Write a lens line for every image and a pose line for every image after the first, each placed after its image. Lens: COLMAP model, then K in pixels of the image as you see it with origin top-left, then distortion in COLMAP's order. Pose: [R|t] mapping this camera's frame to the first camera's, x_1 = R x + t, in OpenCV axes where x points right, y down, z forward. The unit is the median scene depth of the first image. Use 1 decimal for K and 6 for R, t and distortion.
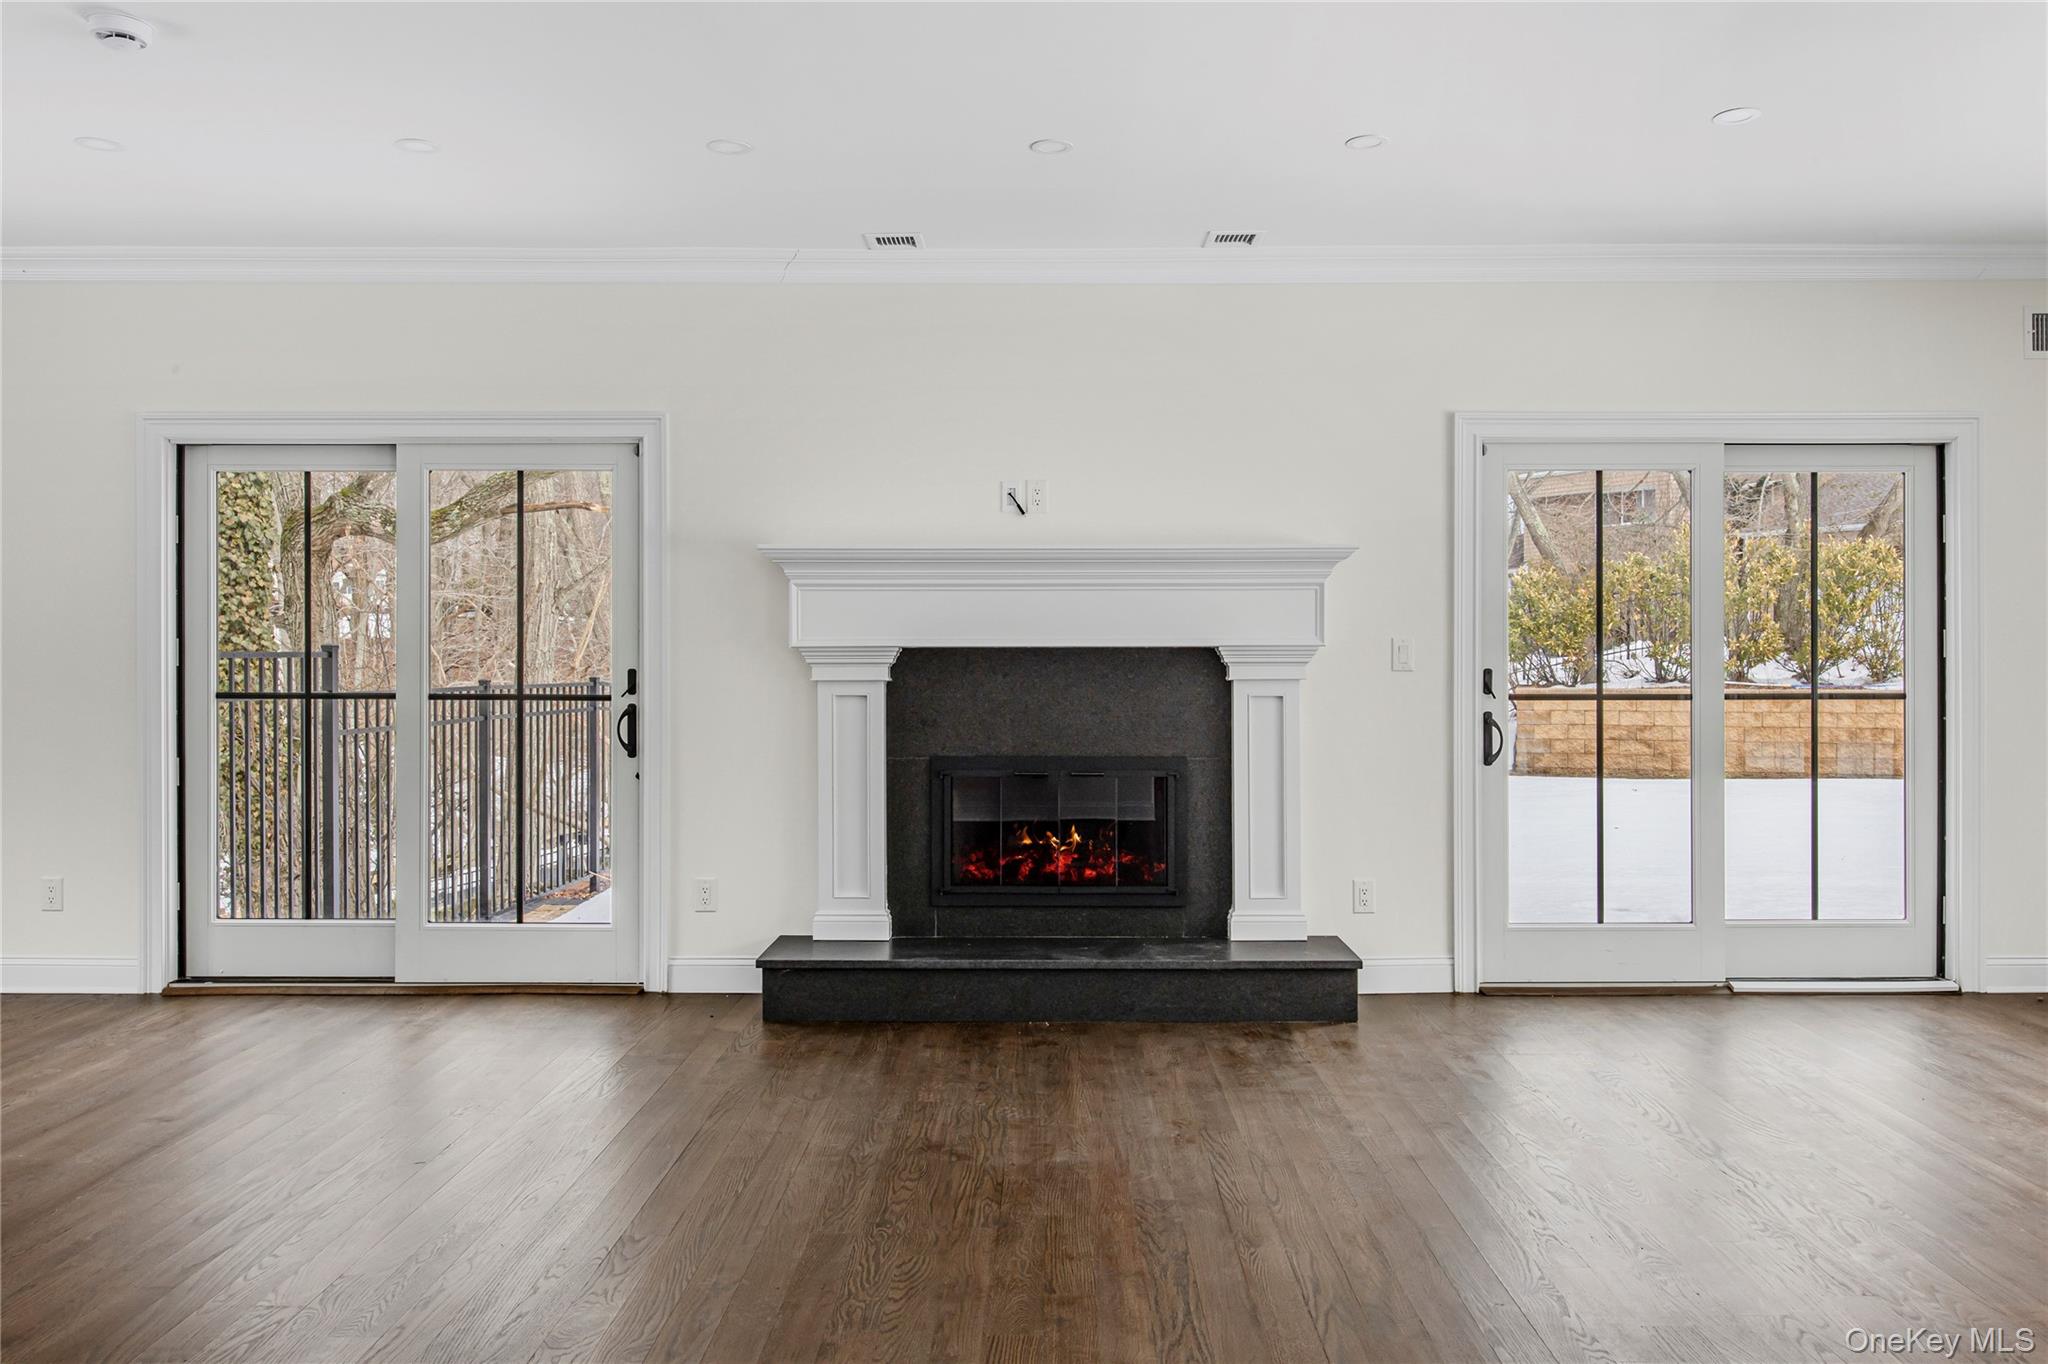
lens RADIAL K [[1512.7, 0, 1028.9], [0, 1512.7, 693.0], [0, 0, 1]] dist [-0.003406, -0.000044]
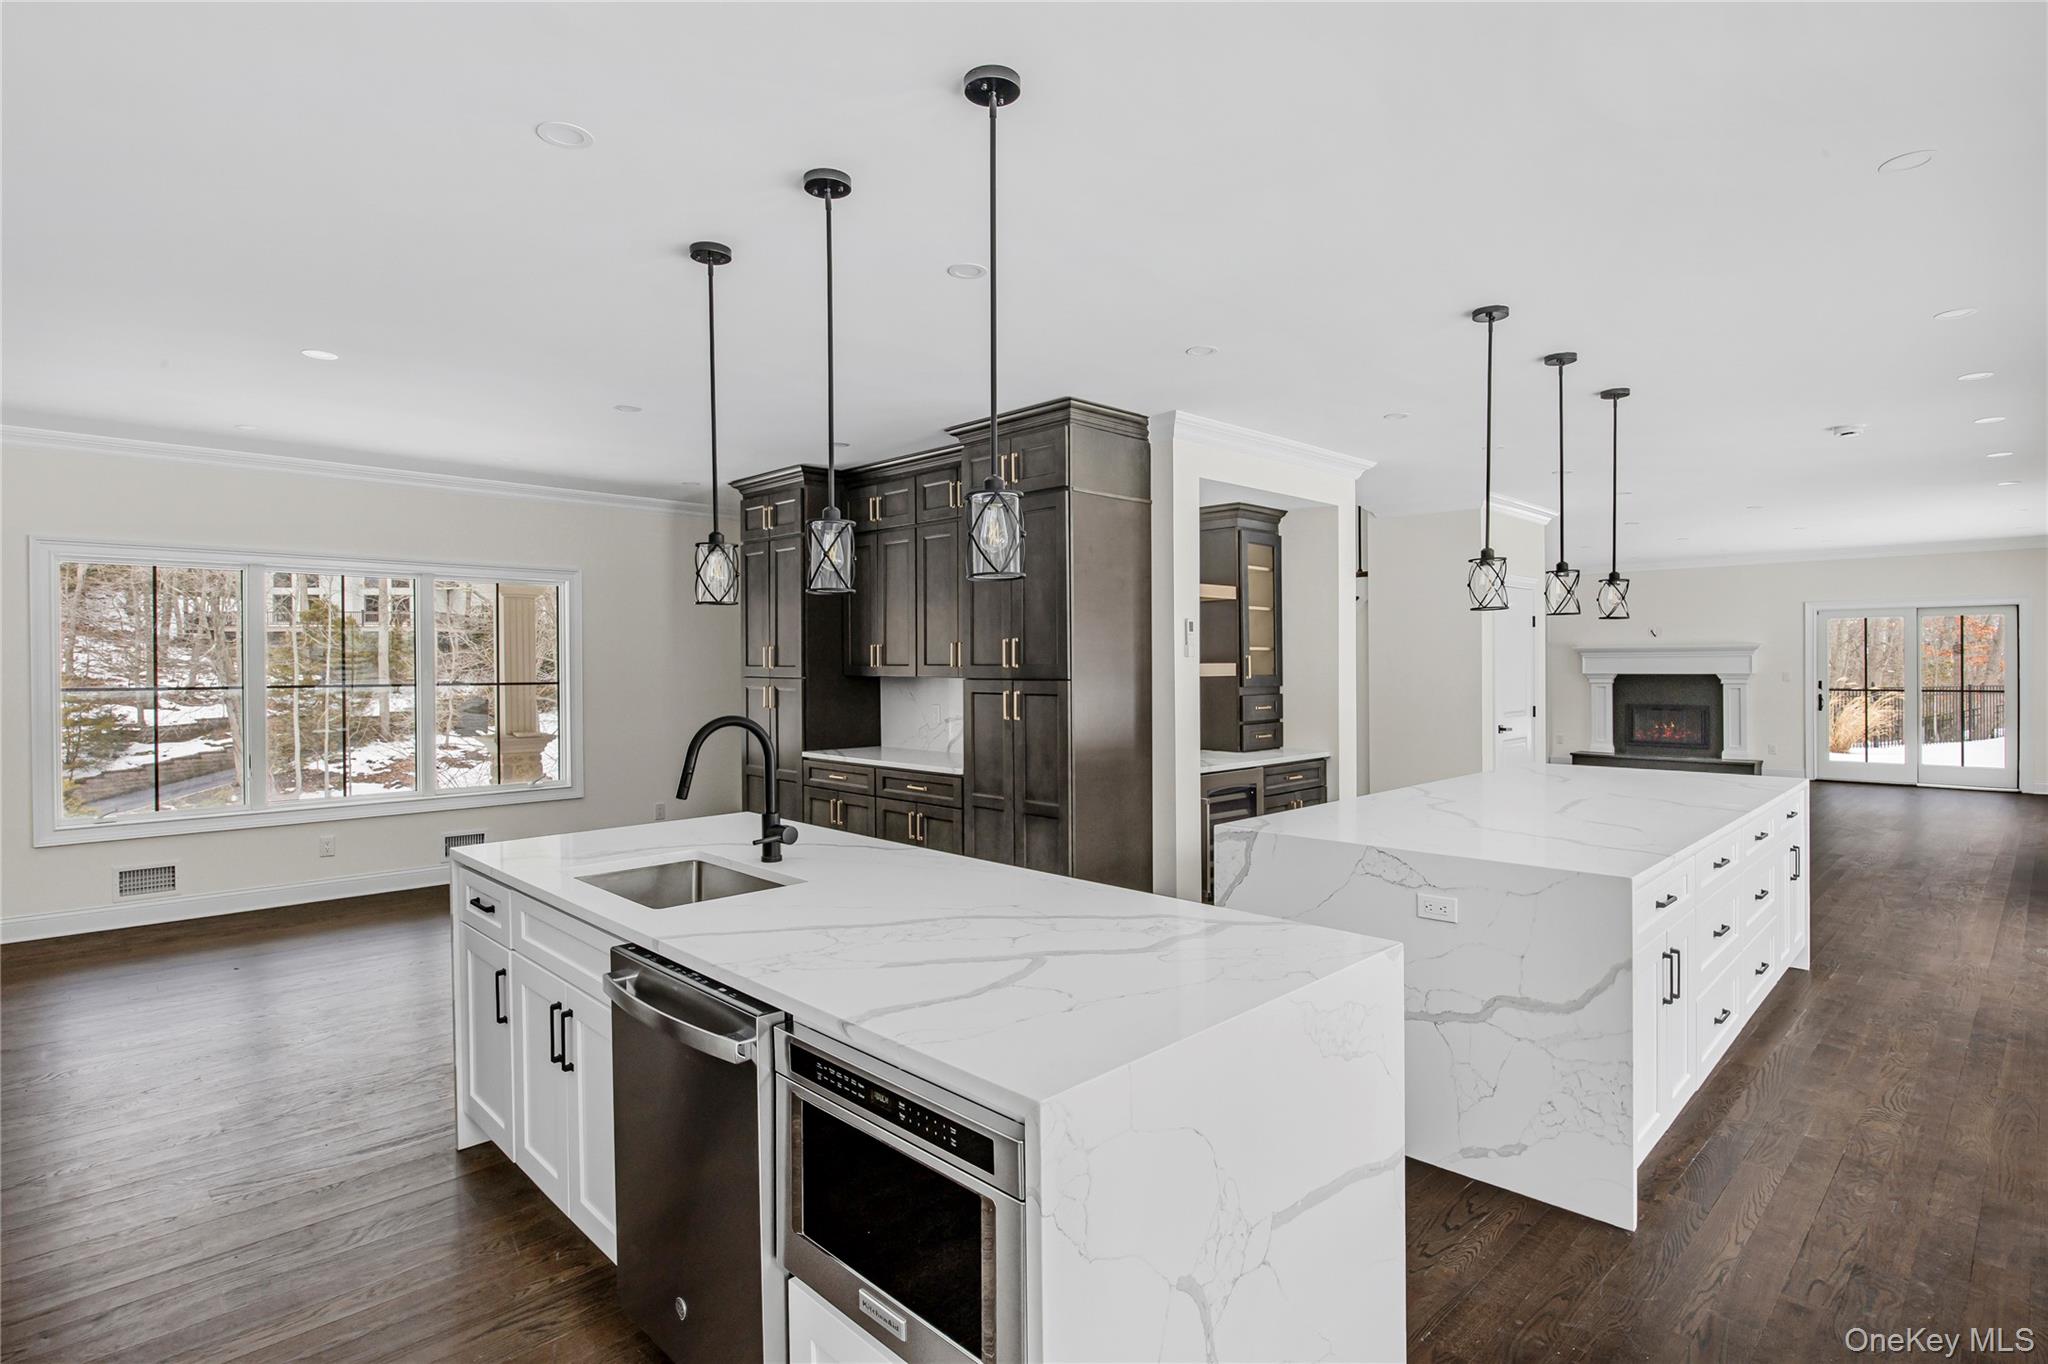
lens RADIAL K [[1016.3, 0, 1026.8], [0, 1016.3, 673.7], [0, 0, 1]] dist [-0.003728, -0.000993]
pose [[0.694131, 0.001808, -0.719847, 0.689152], [-0.001510, 0.999998, 0.001056, -0.030888], [0.719848, 0.000354, 0.694132, -1.728231]]
